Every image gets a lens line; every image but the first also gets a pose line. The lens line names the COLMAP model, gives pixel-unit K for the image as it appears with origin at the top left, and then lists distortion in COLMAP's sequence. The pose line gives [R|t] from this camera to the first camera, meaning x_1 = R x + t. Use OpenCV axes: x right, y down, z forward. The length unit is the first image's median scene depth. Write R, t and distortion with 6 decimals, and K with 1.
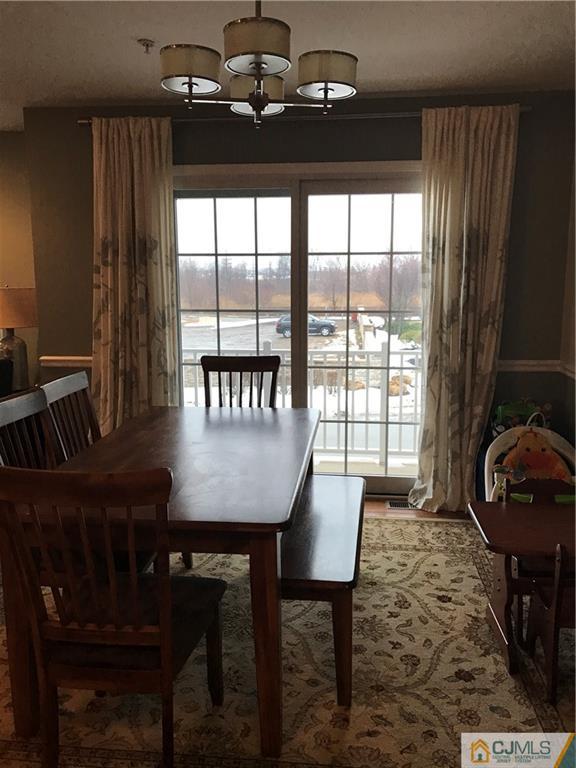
lens RADIAL K [[628.9, 0, 303.3], [0, 628.9, 381.3], [0, 0, 1]] dist [0.097990, -0.146654]
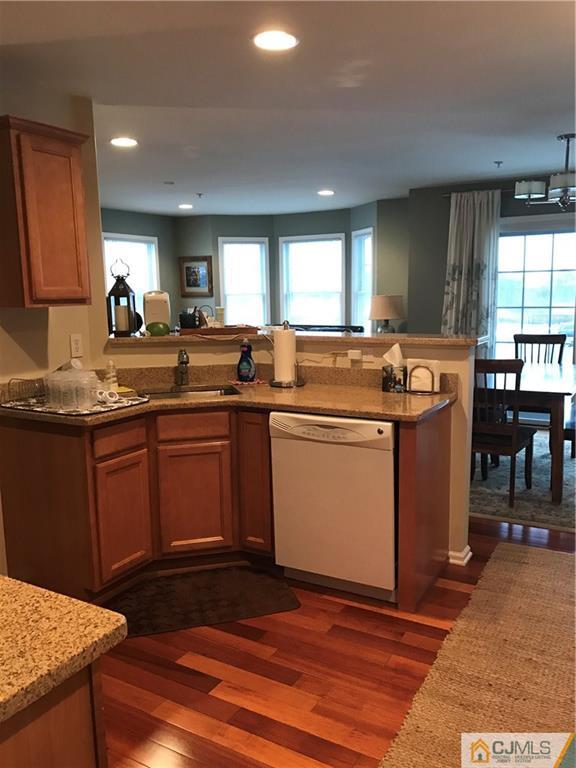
lens RADIAL K [[628.9, 0, 303.3], [0, 628.9, 381.3], [0, 0, 1]] dist [0.097990, -0.146654]
pose [[0.913261, 0.042432, -0.405159, 0.011554], [-0.049781, 0.998731, -0.007613, 0.112433], [0.404322, 0.027122, 0.914215, -0.664647]]
